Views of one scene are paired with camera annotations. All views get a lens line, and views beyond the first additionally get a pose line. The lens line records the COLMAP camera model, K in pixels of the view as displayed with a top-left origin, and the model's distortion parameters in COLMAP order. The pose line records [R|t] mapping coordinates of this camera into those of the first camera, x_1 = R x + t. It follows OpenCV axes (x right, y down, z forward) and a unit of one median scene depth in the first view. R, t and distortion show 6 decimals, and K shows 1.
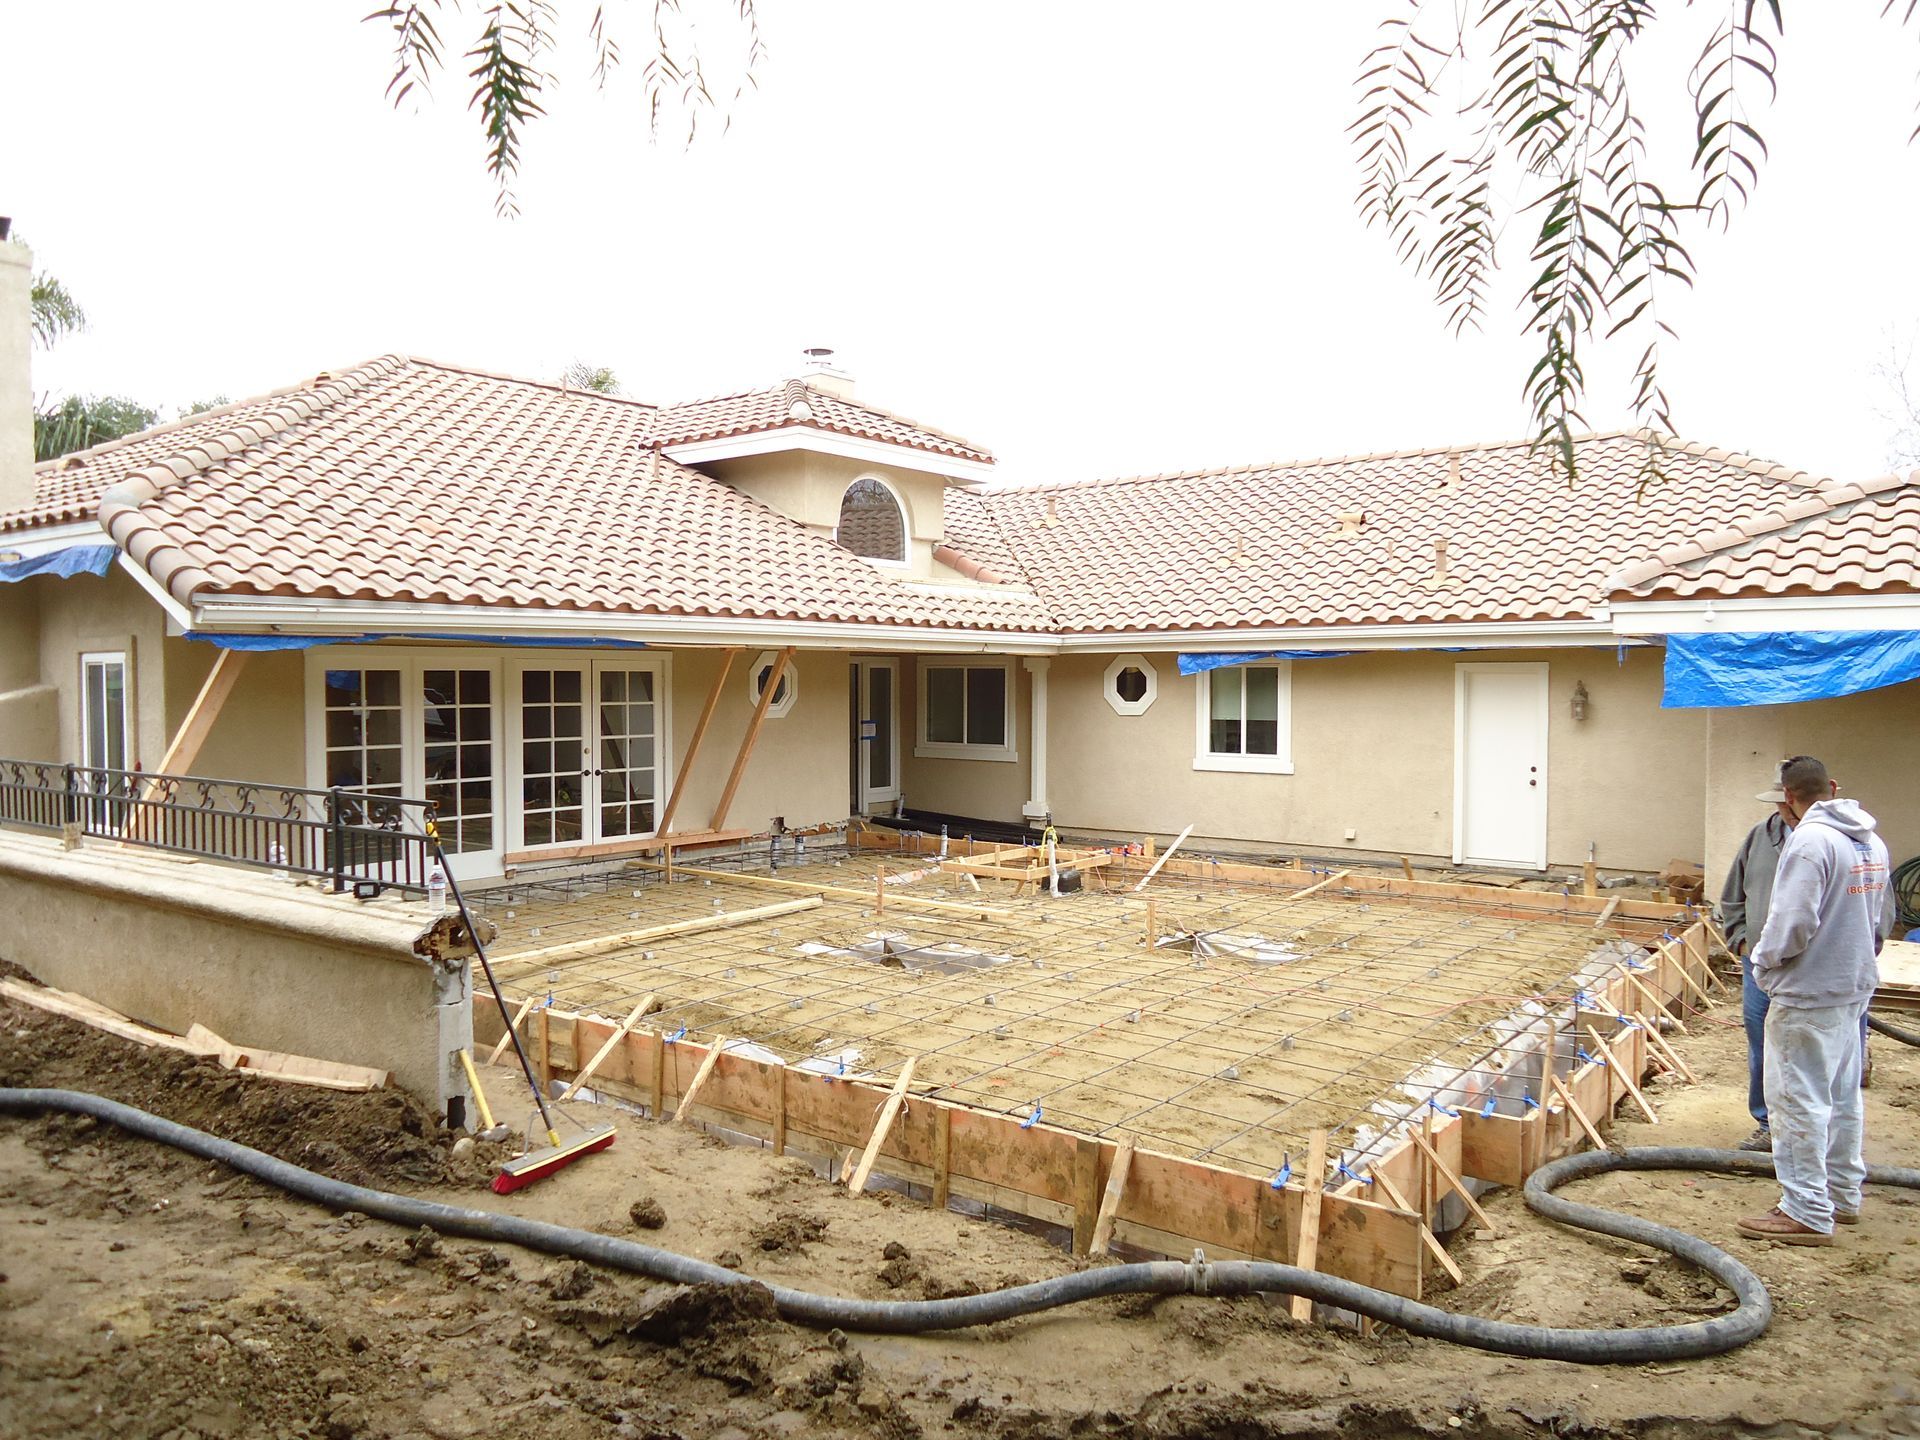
lens RADIAL K [[1425.1, 0, 960.0], [0, 1425.1, 720.0], [0, 0, 1]] dist [-0.000445, 0.000060]
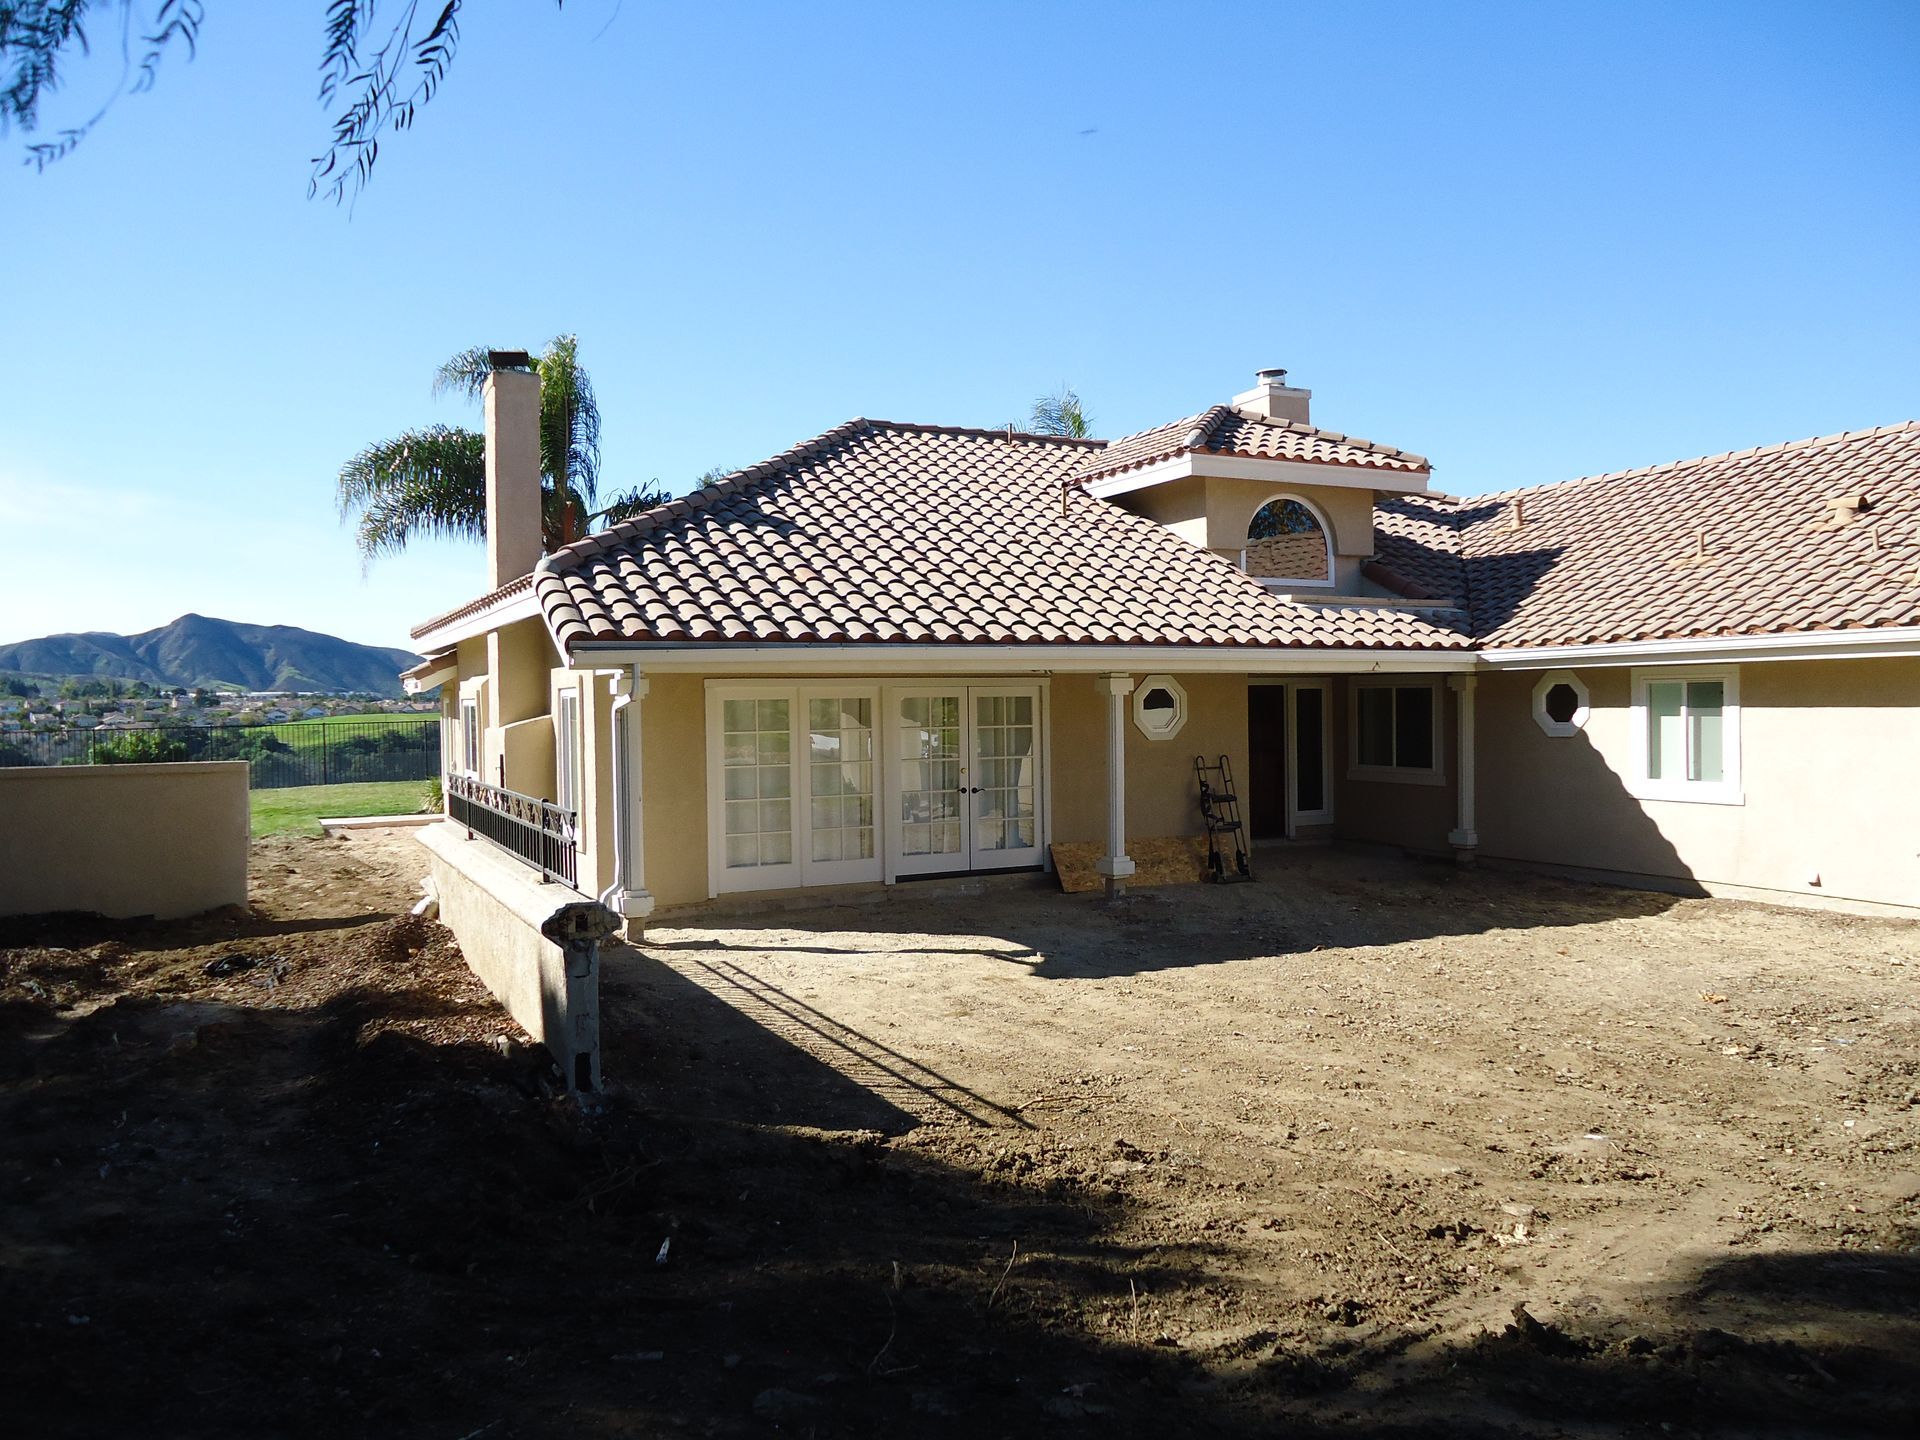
lens RADIAL K [[1425.1, 0, 960.0], [0, 1425.1, 720.0], [0, 0, 1]] dist [-0.000445, 0.000060]
pose [[0.899507, -0.005137, -0.436876, 0.165705], [-0.000376, 0.999921, -0.012531, -0.002545], [0.436906, 0.011436, 0.899434, 0.011187]]
